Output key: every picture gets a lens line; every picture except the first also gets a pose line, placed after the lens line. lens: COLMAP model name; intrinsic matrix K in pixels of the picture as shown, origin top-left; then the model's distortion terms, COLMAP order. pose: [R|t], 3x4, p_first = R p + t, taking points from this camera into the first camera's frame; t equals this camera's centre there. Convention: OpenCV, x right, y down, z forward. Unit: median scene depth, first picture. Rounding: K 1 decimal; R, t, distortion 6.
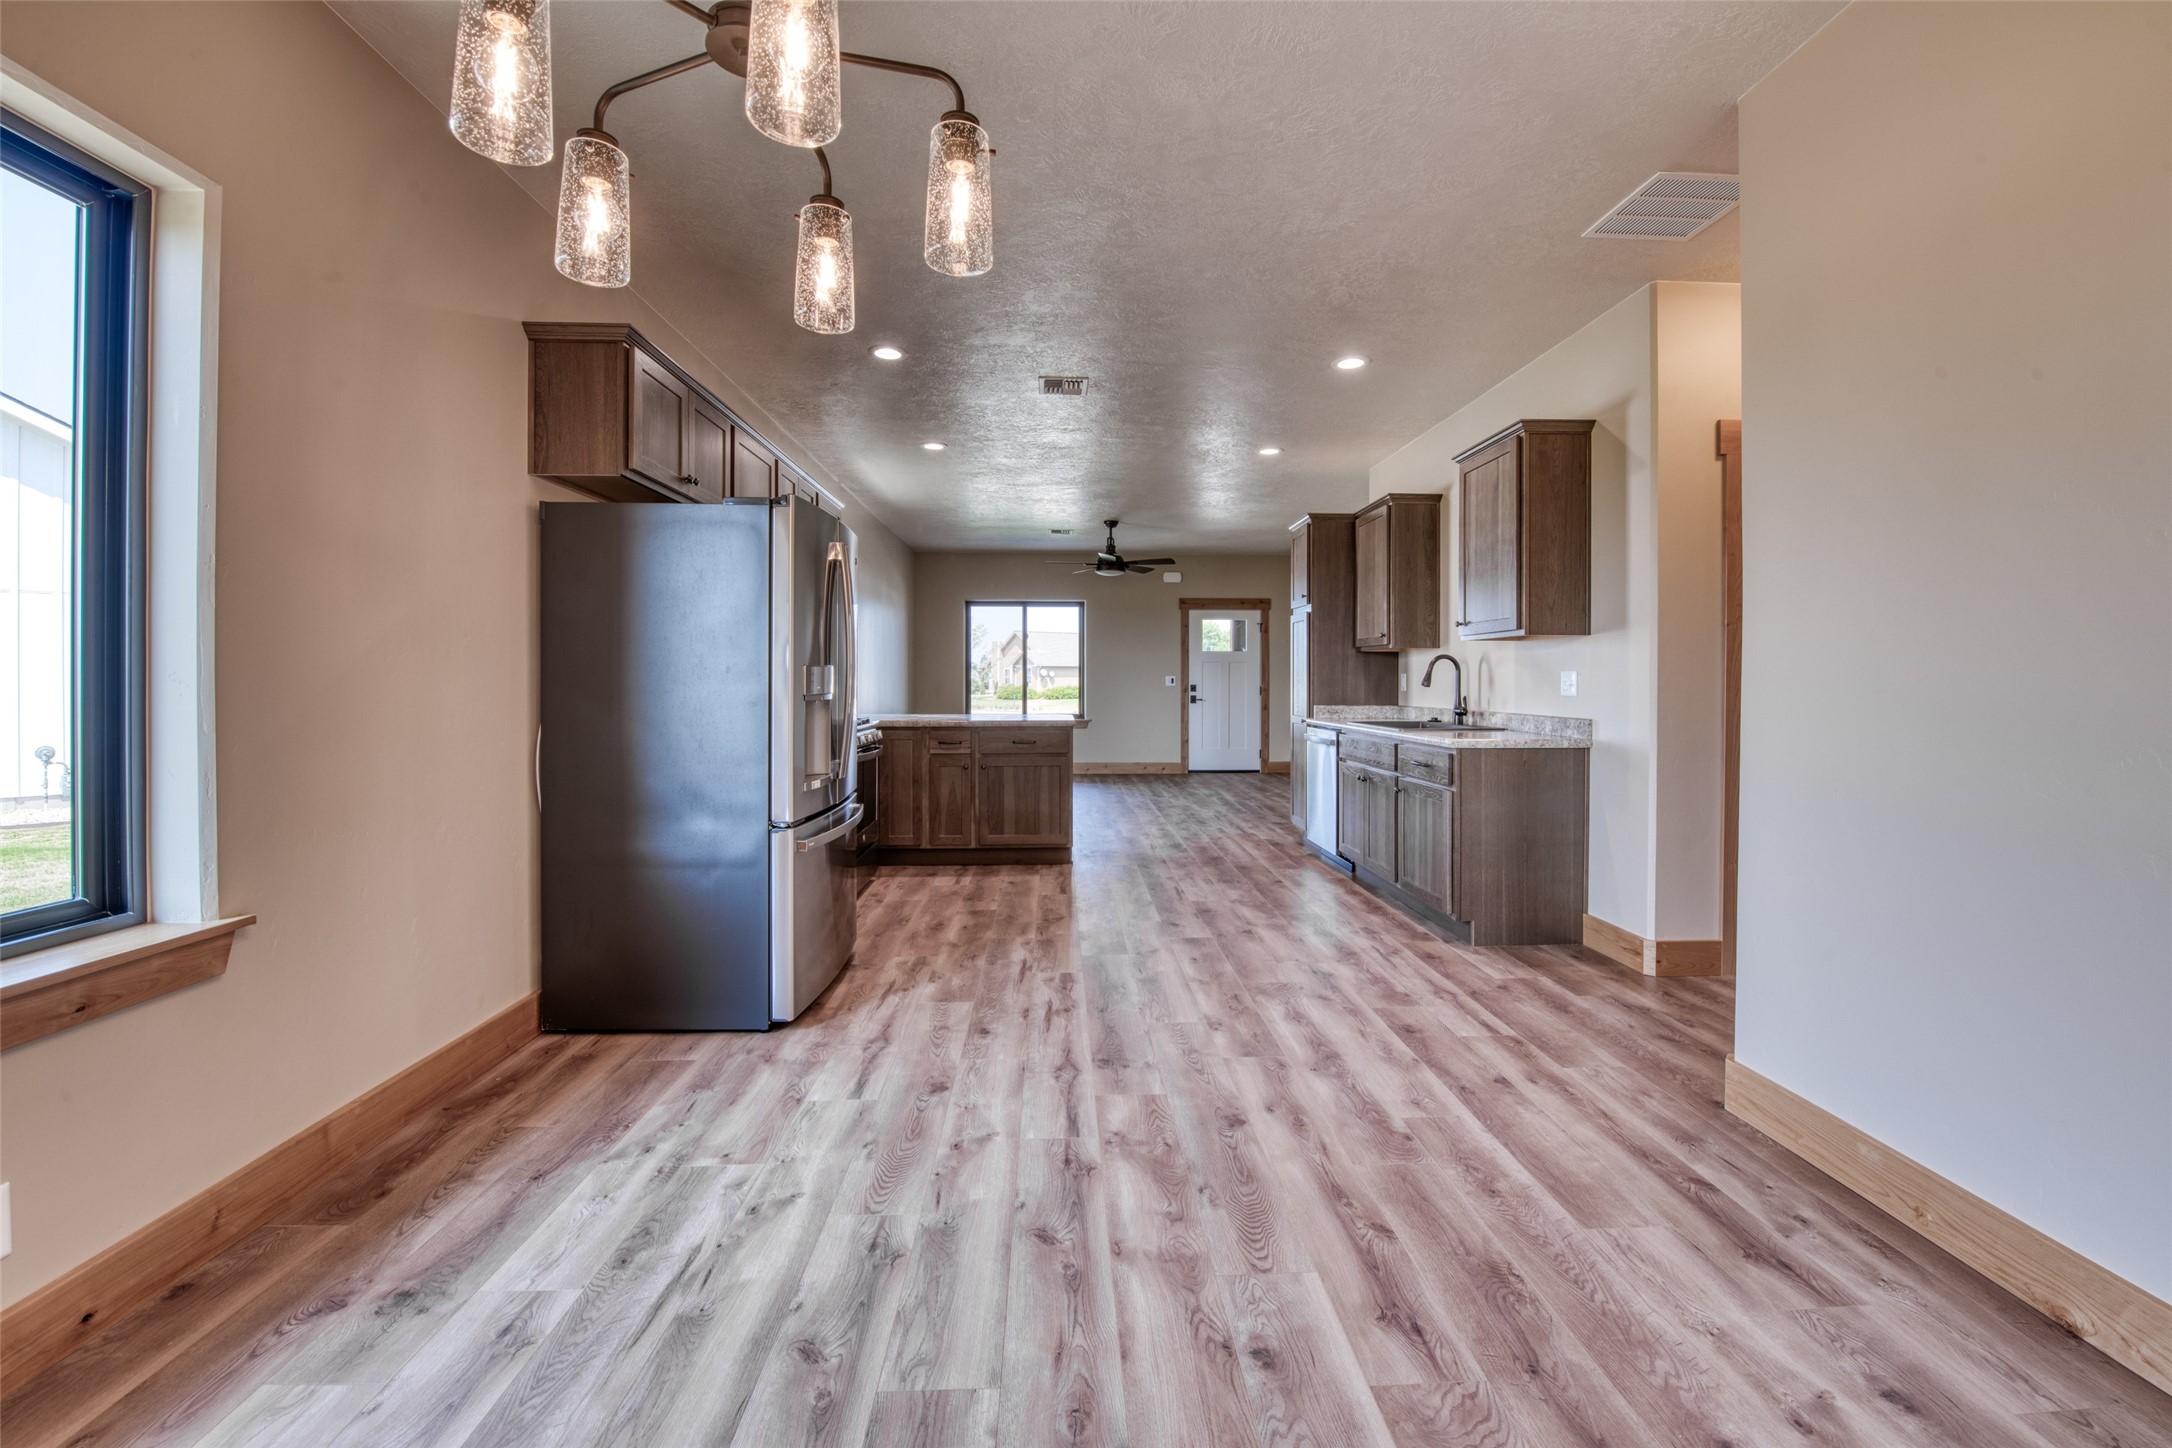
lens RADIAL K [[889.7, 0, 1099.6], [0, 889.7, 685.1], [0, 0, 1]] dist [-0.017441, -0.000606]
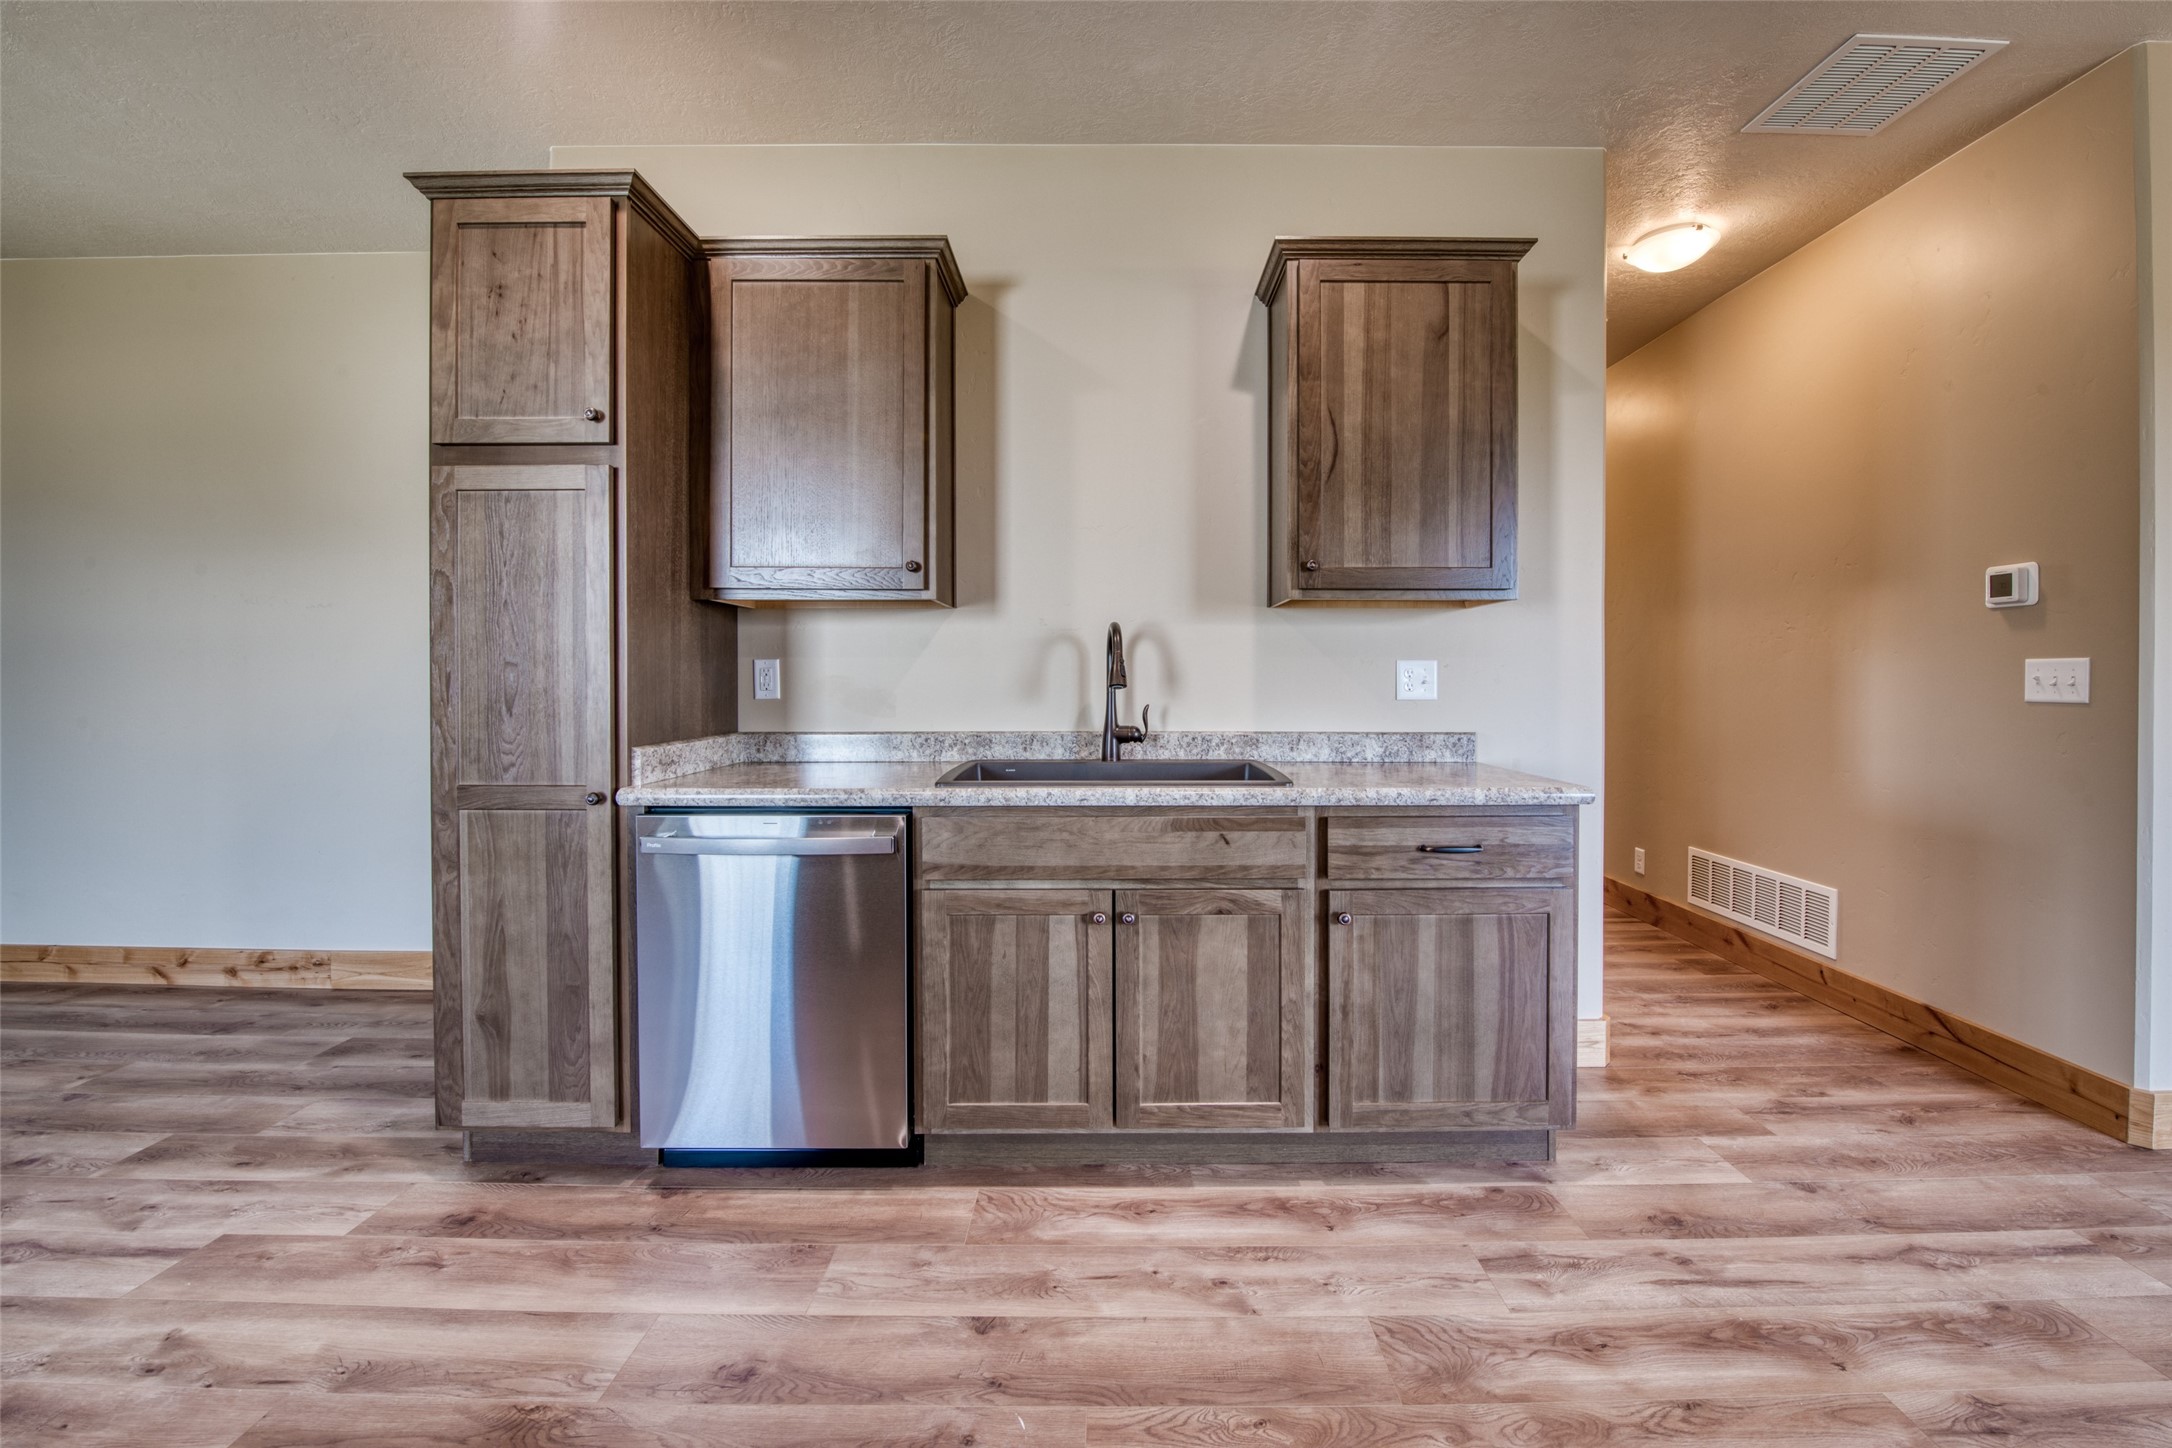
lens RADIAL K [[888.9, 0, 1118.6], [0, 888.9, 682.0], [0, 0, 1]] dist [-0.016488, -0.000538]
pose [[0.047108, -0.008334, 0.998855, -0.152128], [0.005343, 0.999953, 0.008091, -0.007135], [-0.998876, 0.004956, 0.047150, 1.419483]]
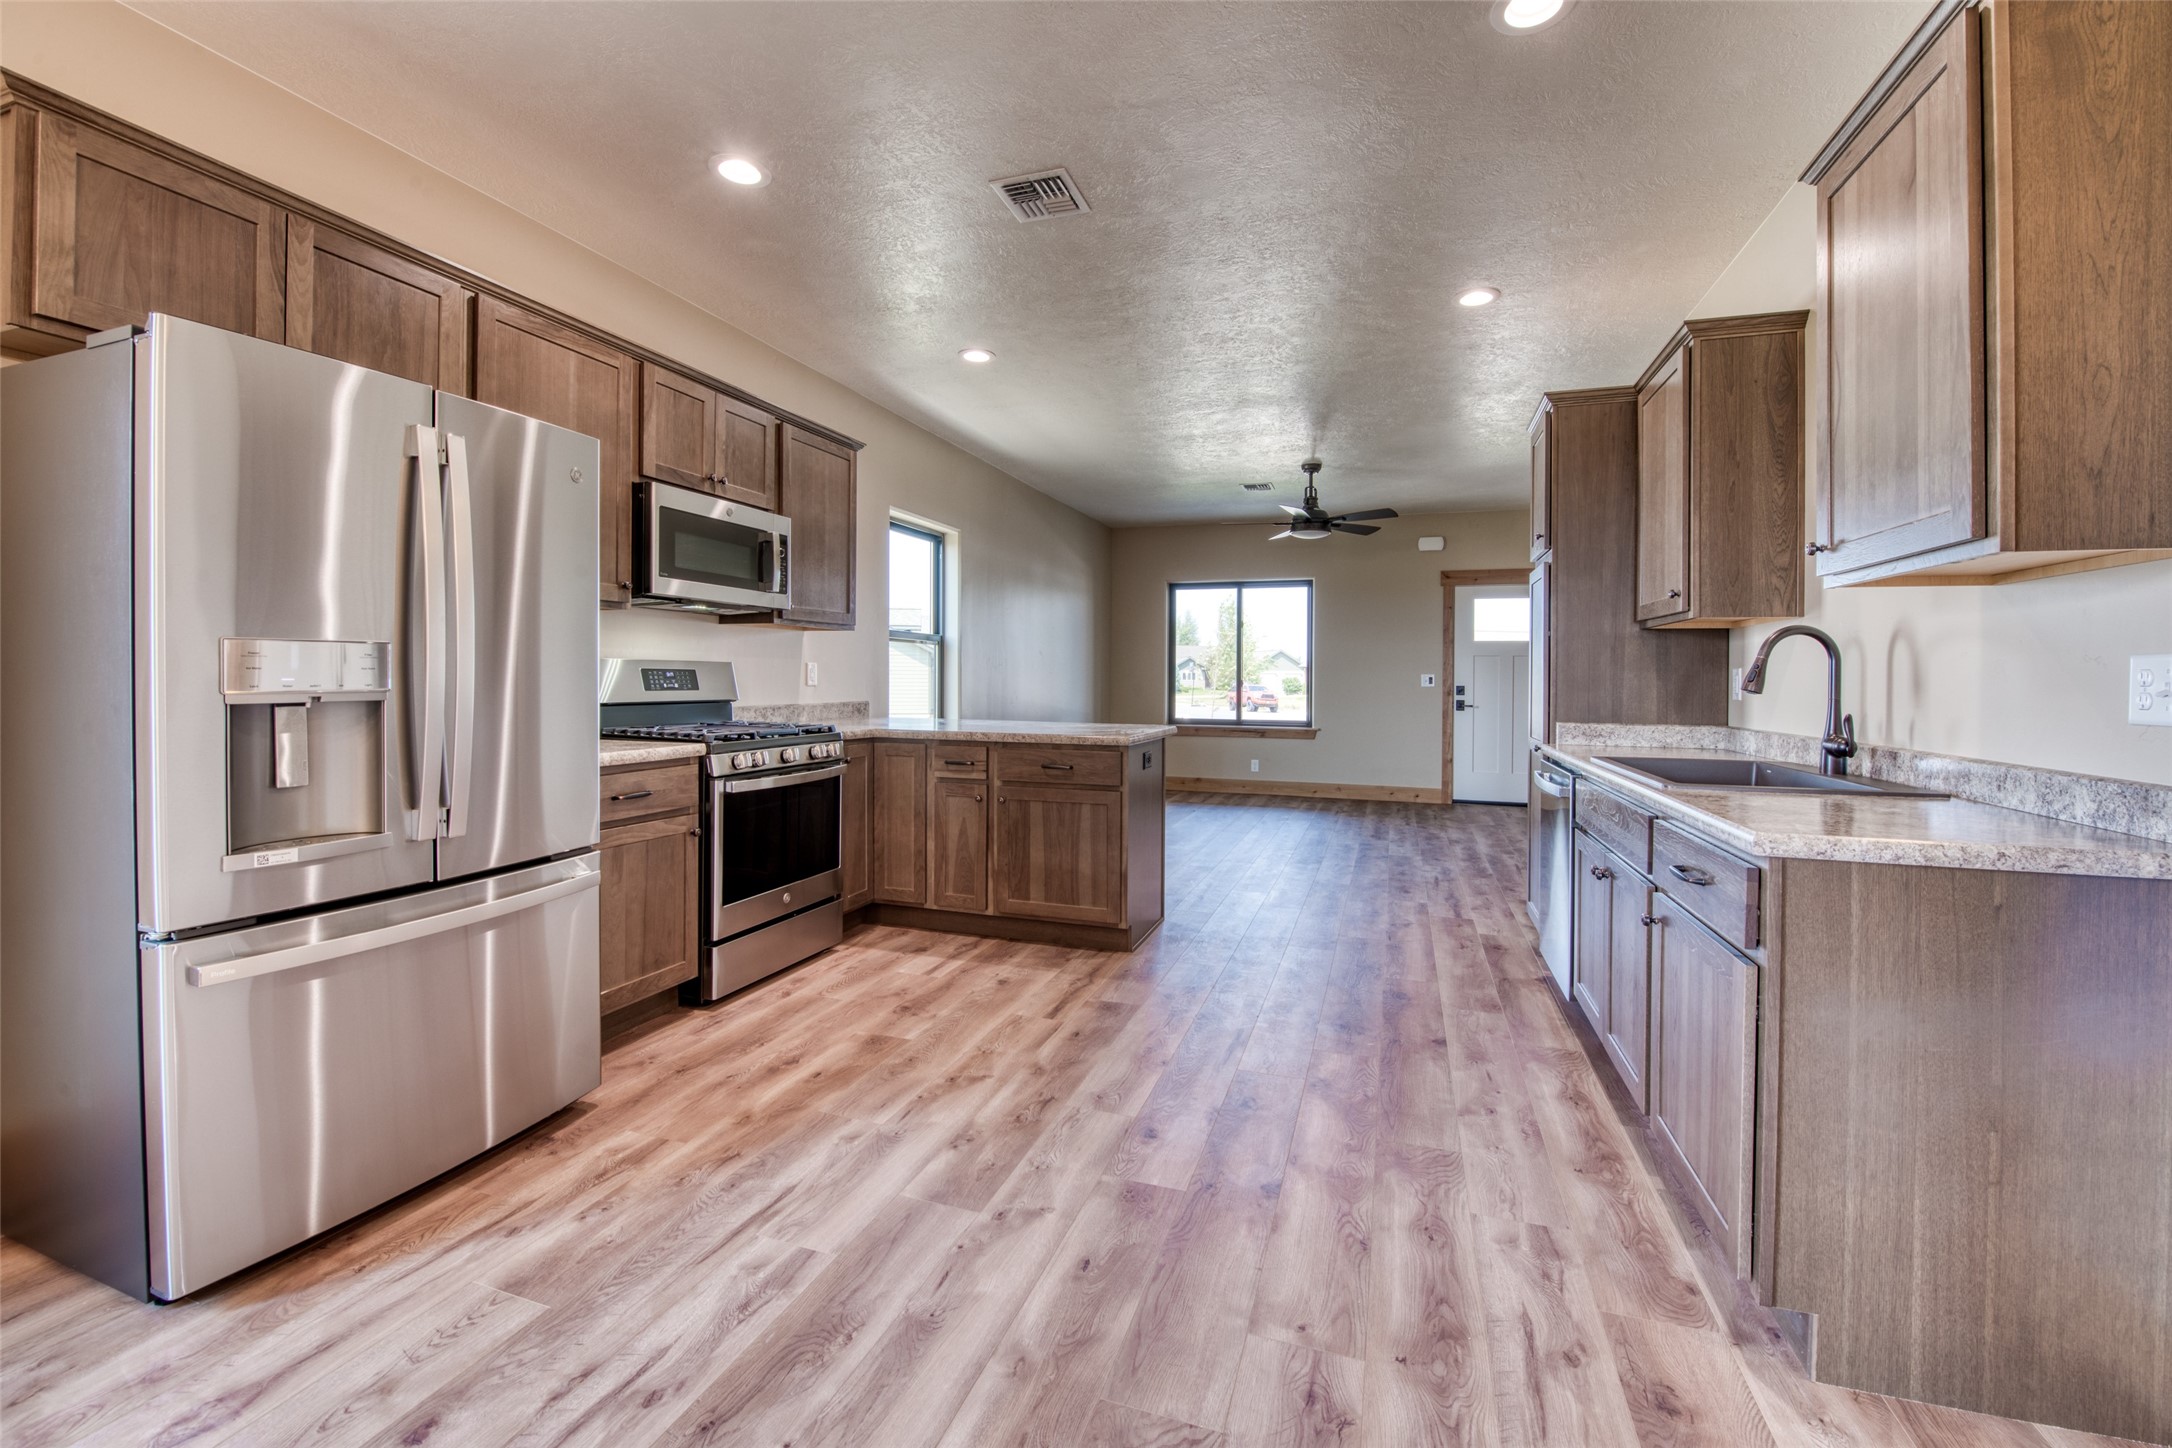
lens RADIAL K [[889.7, 0, 1099.6], [0, 889.7, 685.1], [0, 0, 1]] dist [-0.017441, -0.000606]
pose [[0.931005, 0.010924, -0.364843, 0.308662], [-0.010548, 0.999940, 0.003022, -0.000219], [0.364854, 0.001035, 0.931064, 0.618849]]
